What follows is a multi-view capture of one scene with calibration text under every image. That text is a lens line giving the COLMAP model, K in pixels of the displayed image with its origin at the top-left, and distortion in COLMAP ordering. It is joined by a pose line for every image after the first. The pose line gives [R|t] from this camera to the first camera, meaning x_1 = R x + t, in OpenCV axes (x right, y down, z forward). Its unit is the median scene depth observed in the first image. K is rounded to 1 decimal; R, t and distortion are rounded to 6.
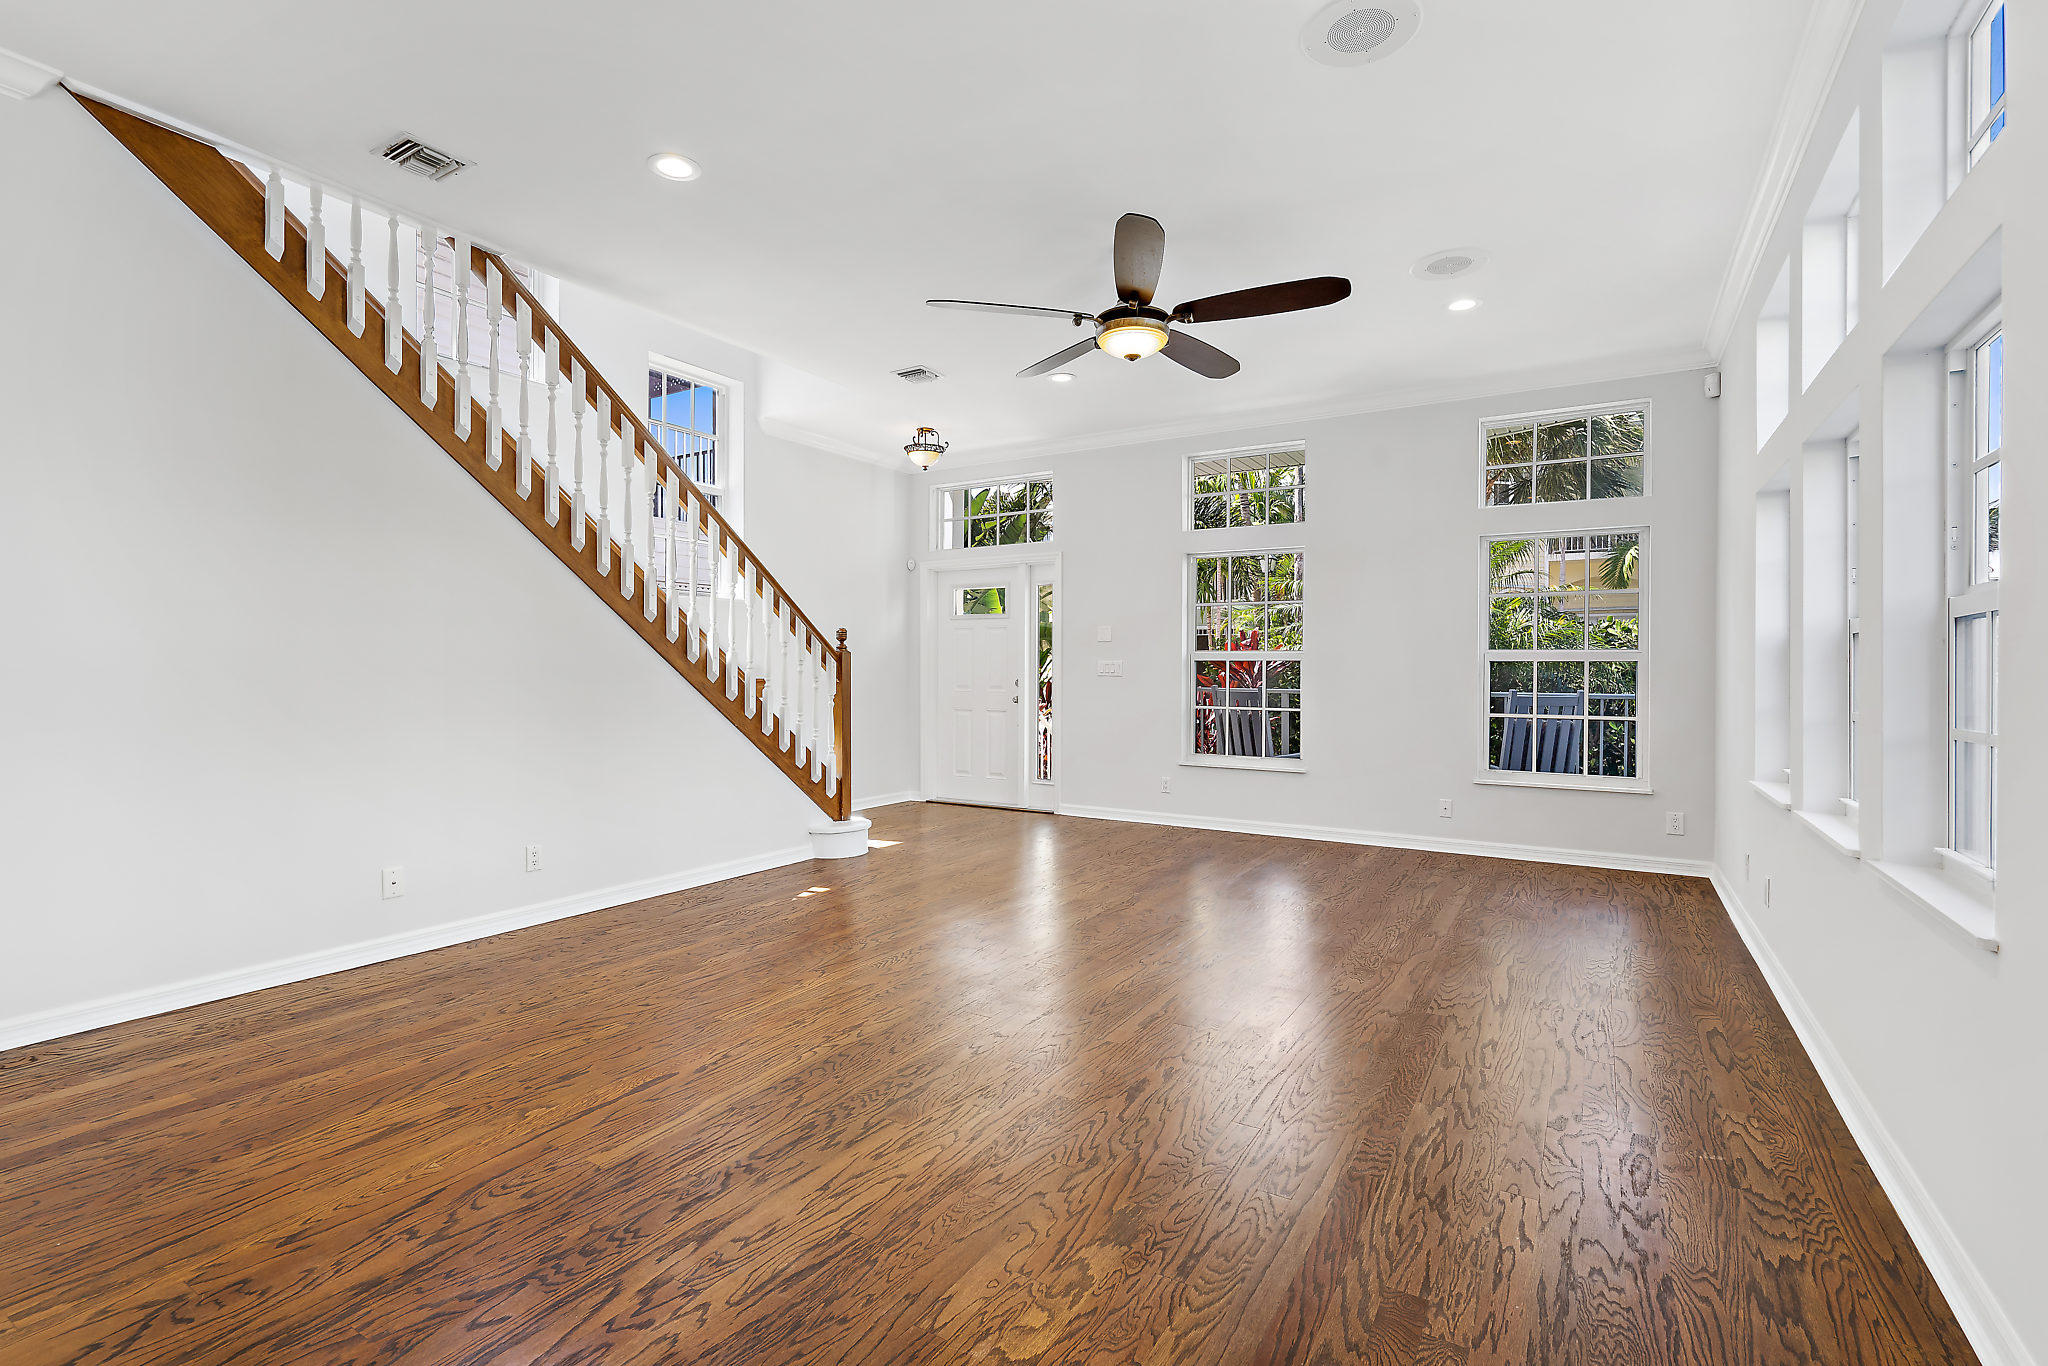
lens RADIAL K [[928.2, 0, 1028.9], [0, 928.2, 674.9], [0, 0, 1]] dist [-0.001459, -0.000101]
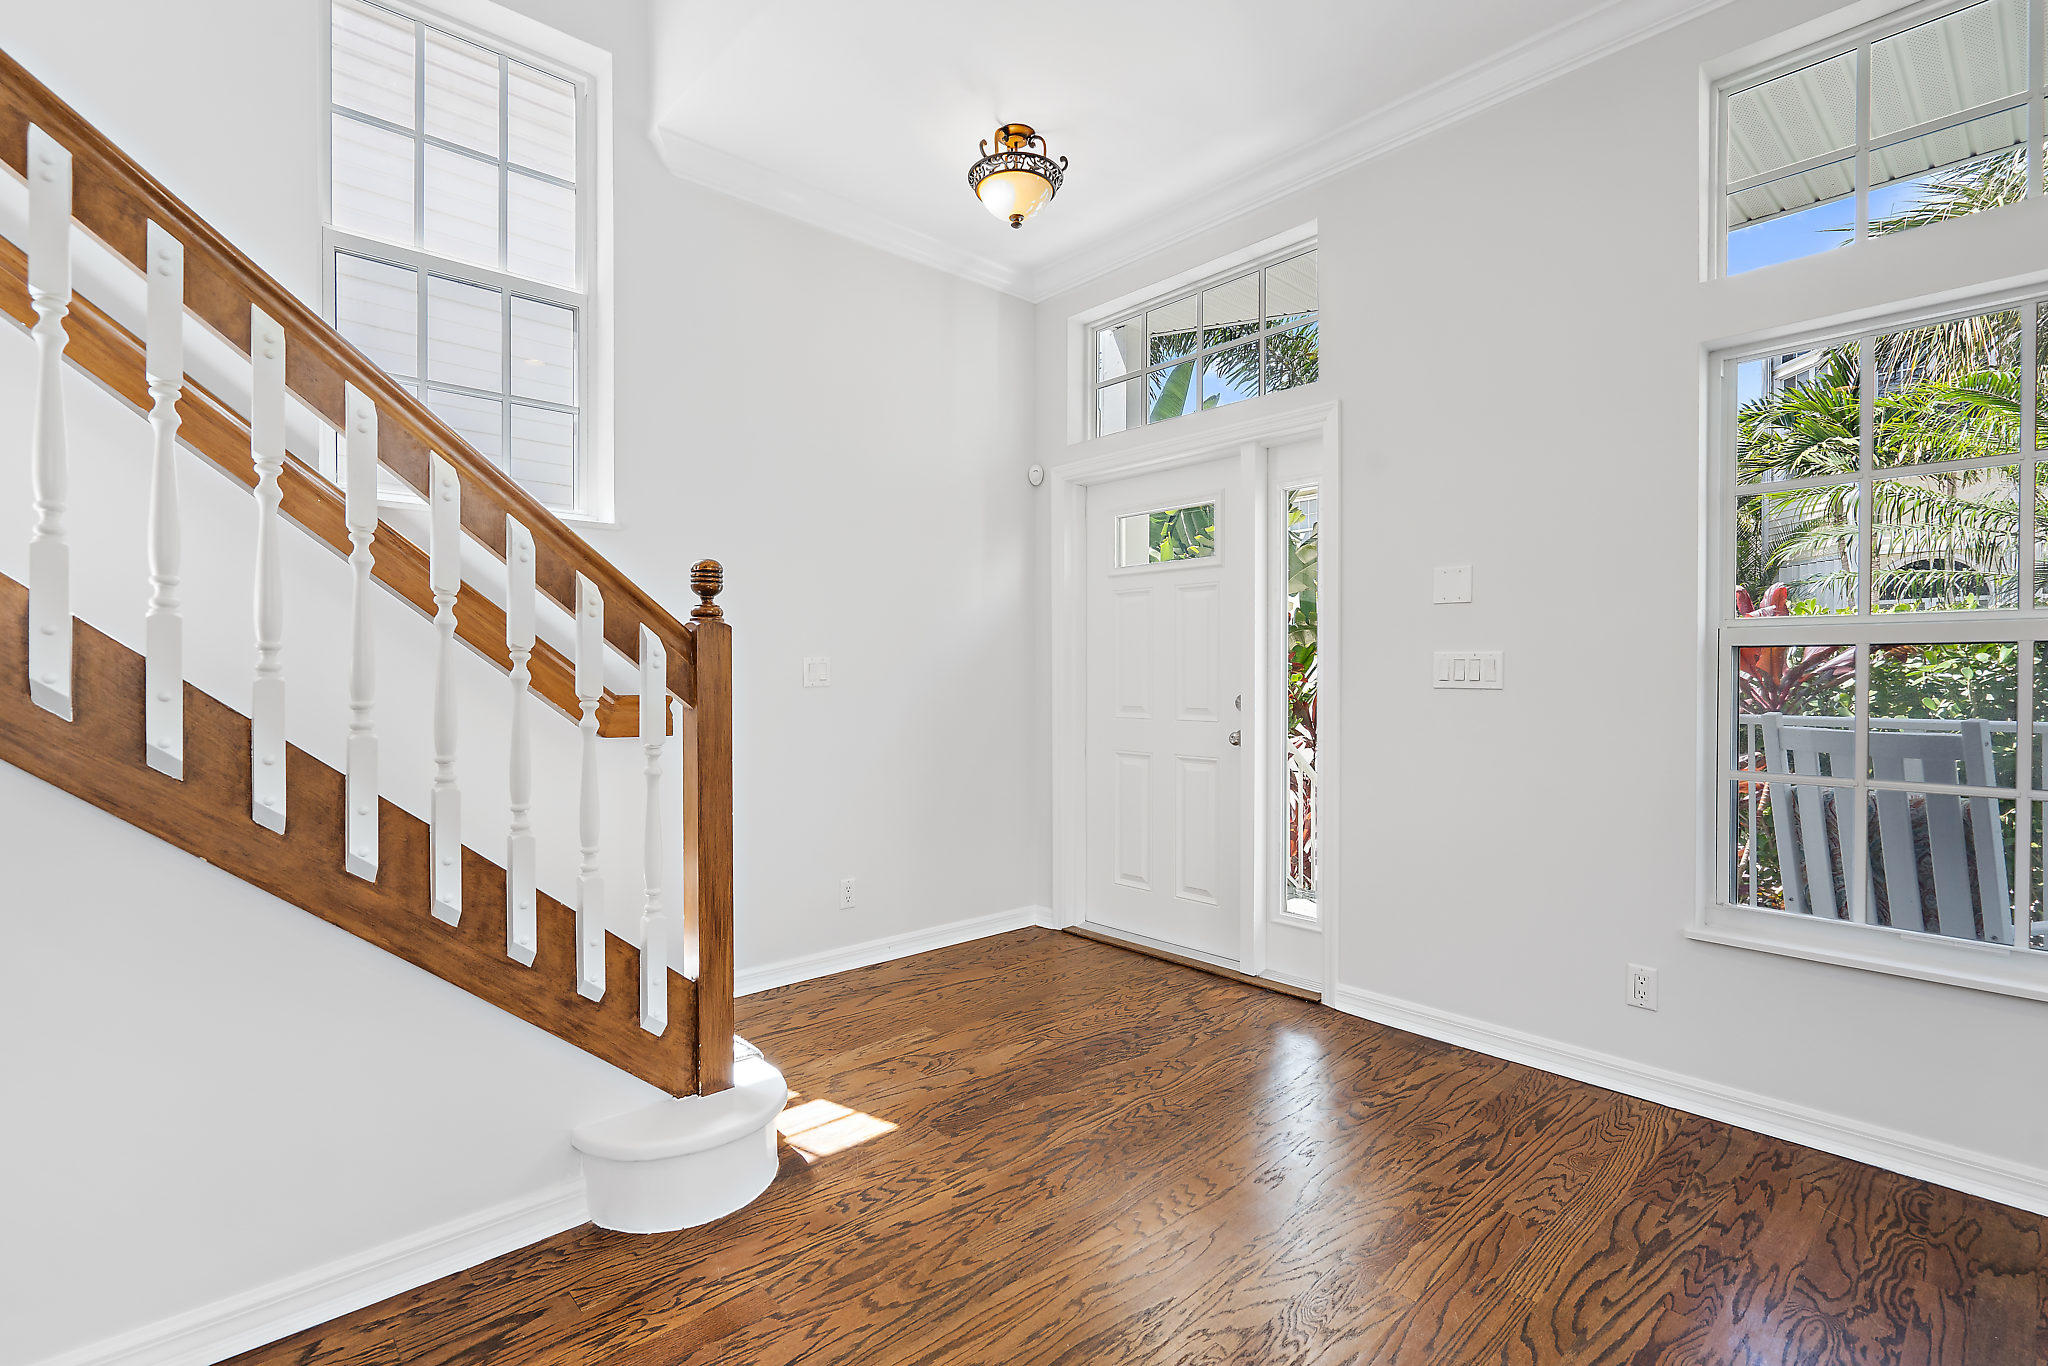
lens RADIAL K [[928.2, 0, 1023.4], [0, 928.2, 675.1], [0, 0, 1]] dist [-0.001459, -0.000101]
pose [[0.959491, -0.003473, -0.281717, 0.016172], [0.001333, 0.999969, -0.007785, -0.001921], [0.281735, 0.007094, 0.959466, 0.577112]]
